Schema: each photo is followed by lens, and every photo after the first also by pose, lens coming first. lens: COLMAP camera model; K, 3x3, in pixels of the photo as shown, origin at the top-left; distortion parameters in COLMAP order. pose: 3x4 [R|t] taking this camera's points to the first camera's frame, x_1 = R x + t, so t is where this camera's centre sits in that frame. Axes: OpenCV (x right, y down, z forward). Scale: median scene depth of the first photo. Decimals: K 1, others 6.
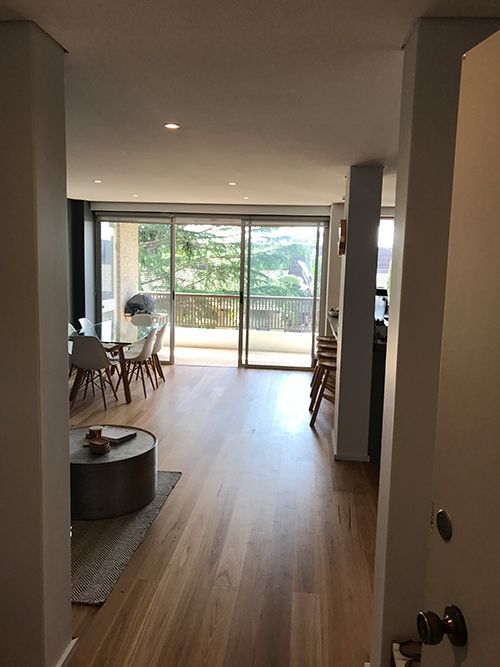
lens RADIAL K [[539.4, 0, 250.0], [0, 539.4, 333.5], [0, 0, 1]] dist [-0.003012, -0.054531]
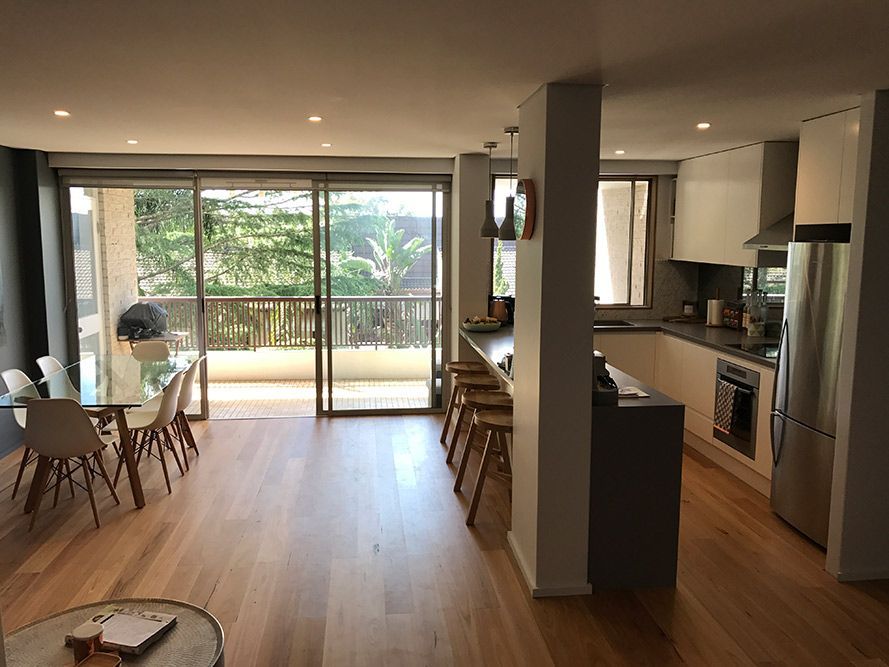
lens RADIAL K [[718.9, 0, 444.5], [0, 718.9, 333.5], [0, 0, 1]] dist [-0.003012, -0.054531]
pose [[0.977129, -0.050242, 0.206626, -0.044632], [0.049728, 0.998733, 0.007686, -0.032603], [-0.206751, 0.002764, 0.978390, 0.150131]]
